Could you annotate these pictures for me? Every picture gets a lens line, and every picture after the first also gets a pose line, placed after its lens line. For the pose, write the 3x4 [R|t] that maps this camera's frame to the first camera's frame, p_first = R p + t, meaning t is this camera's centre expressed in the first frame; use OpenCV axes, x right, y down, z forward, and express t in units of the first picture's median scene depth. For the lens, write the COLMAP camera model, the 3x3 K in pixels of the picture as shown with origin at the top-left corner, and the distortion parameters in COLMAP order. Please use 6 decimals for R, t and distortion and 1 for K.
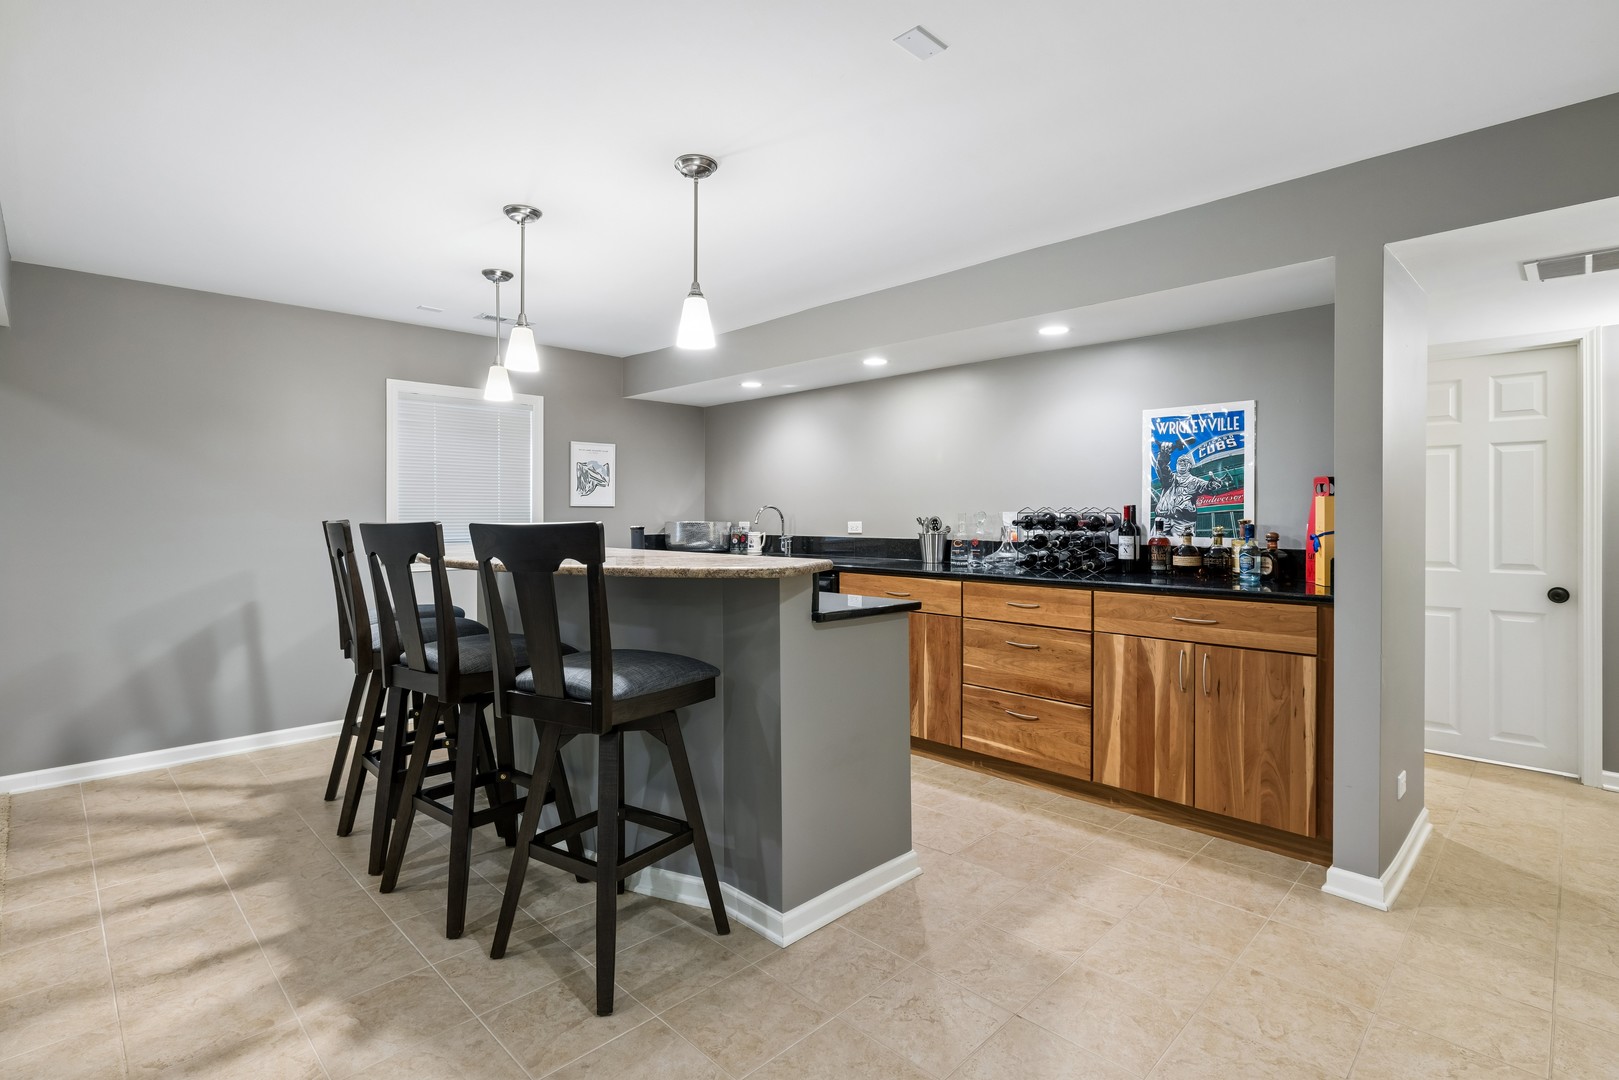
lens RADIAL K [[760.0, 0, 811.7], [0, 760.0, 526.9], [0, 0, 1]] dist [0.000151, 0.000014]
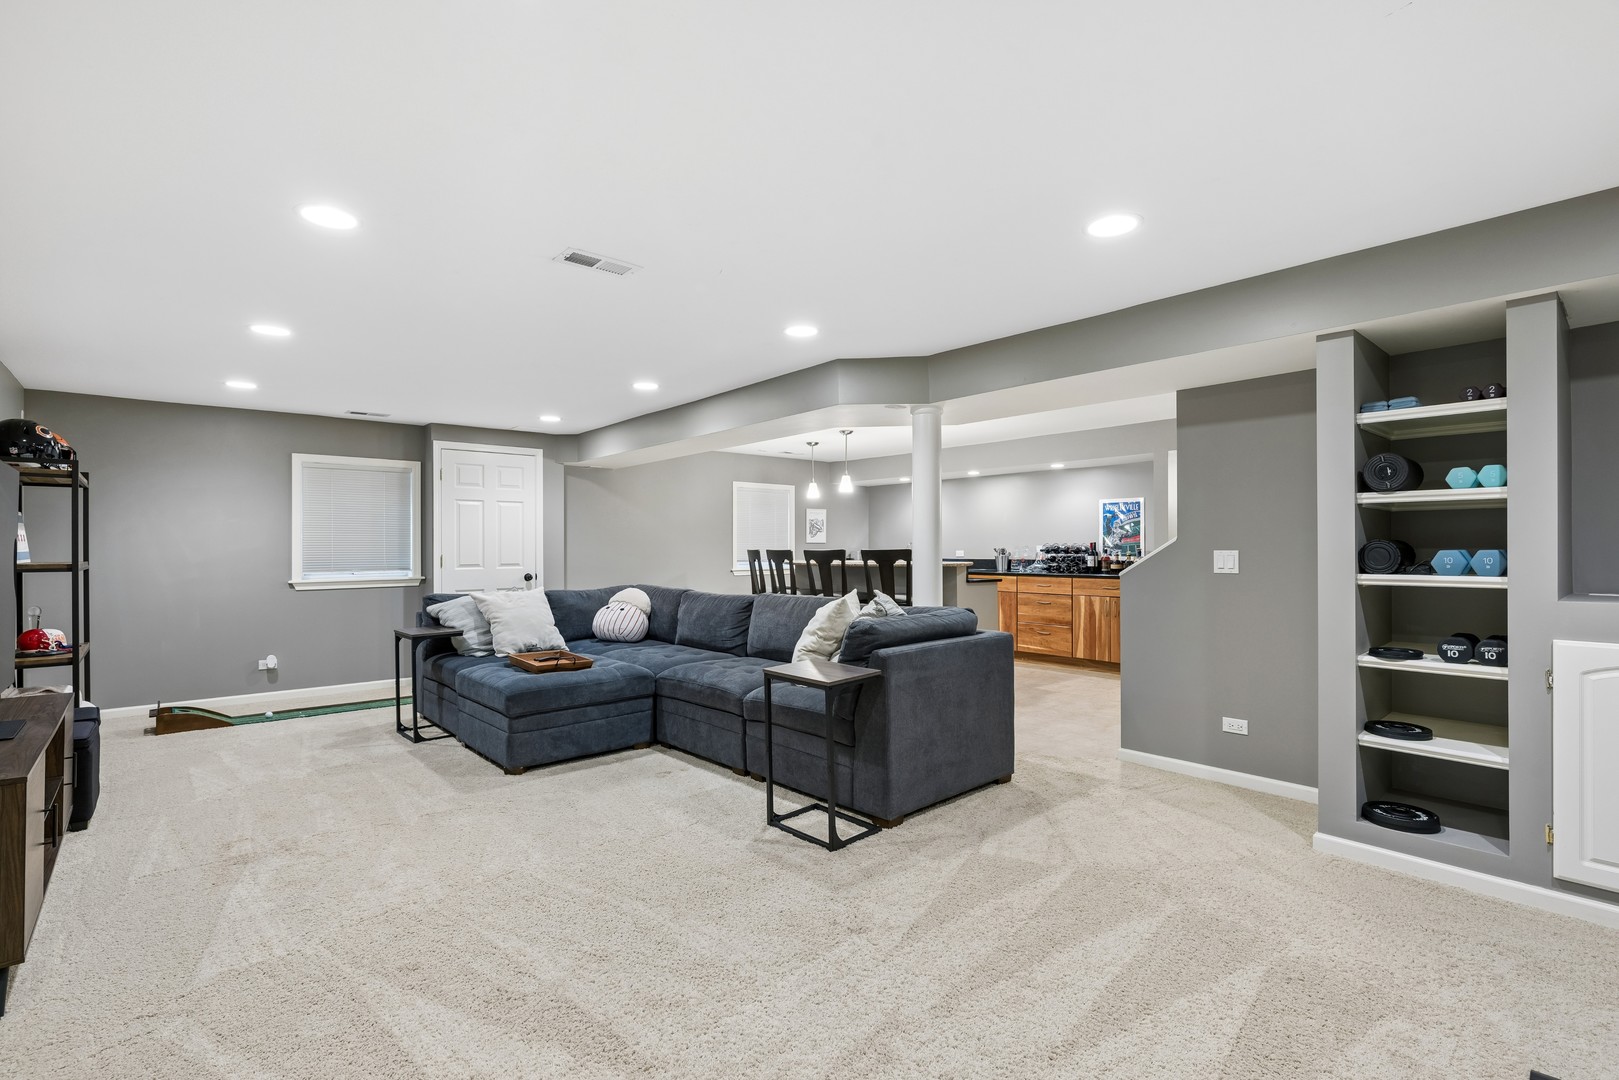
lens RADIAL K [[760.0, 0, 805.7], [0, 760.0, 547.7], [0, 0, 1]] dist [0.000151, 0.000014]
pose [[0.997427, -0.001852, -0.071663, -0.267374], [0.000670, 0.999863, -0.016516, 0.023599], [0.071684, 0.016426, 0.997292, -1.303184]]
